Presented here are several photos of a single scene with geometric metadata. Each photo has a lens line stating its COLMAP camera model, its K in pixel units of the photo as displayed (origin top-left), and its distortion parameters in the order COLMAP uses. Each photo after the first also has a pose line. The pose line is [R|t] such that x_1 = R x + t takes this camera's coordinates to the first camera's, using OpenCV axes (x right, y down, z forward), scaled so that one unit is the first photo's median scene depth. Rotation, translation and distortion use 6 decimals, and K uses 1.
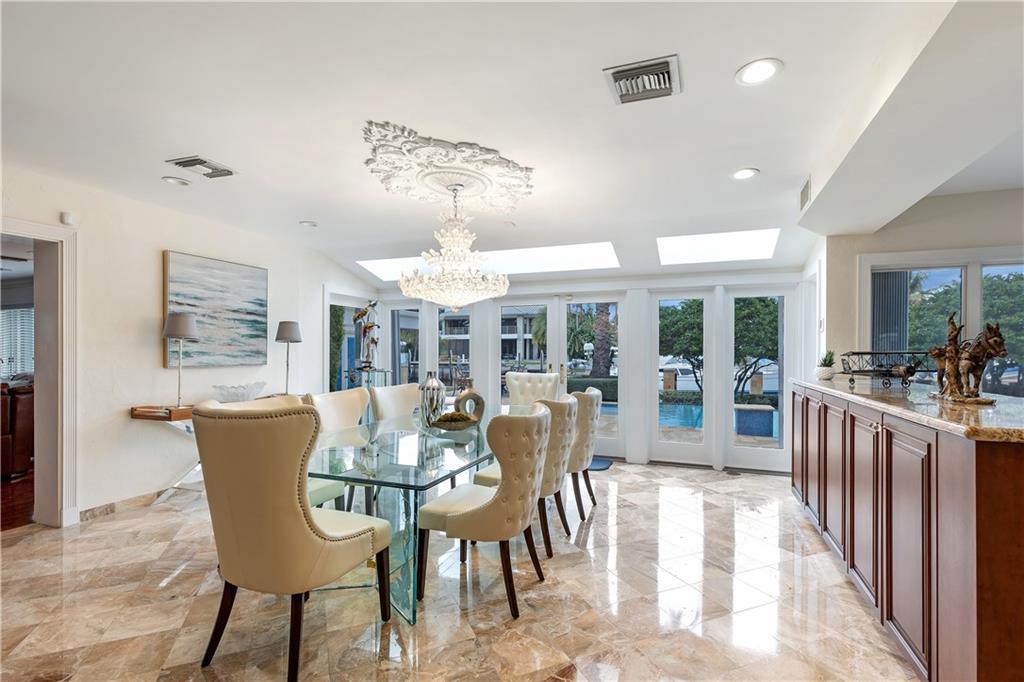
lens RADIAL K [[471.0, 0, 512.0], [0, 471.0, 341.0], [0, 0, 1]] dist [-0.001685, -0.000245]
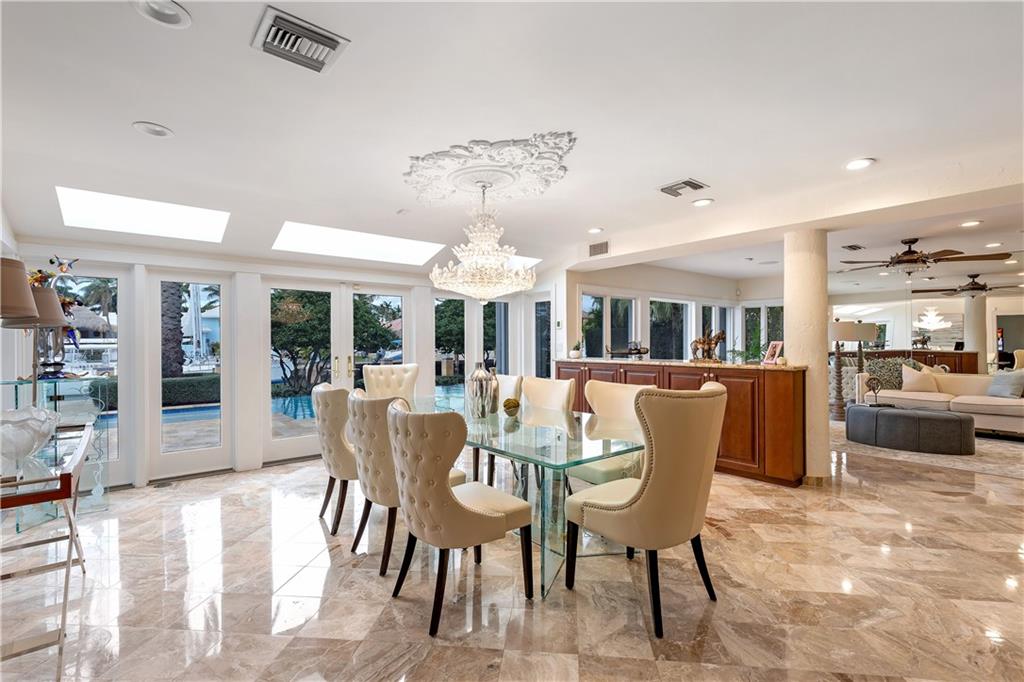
lens RADIAL K [[476.4, 0, 512.0], [0, 476.4, 341.0], [0, 0, 1]] dist [0.063961, -0.000129]
pose [[0.480965, -0.001272, 0.876739, -0.689841], [-0.014927, 0.999842, 0.009640, 0.005079], [-0.876613, -0.017724, 0.480870, 0.295768]]
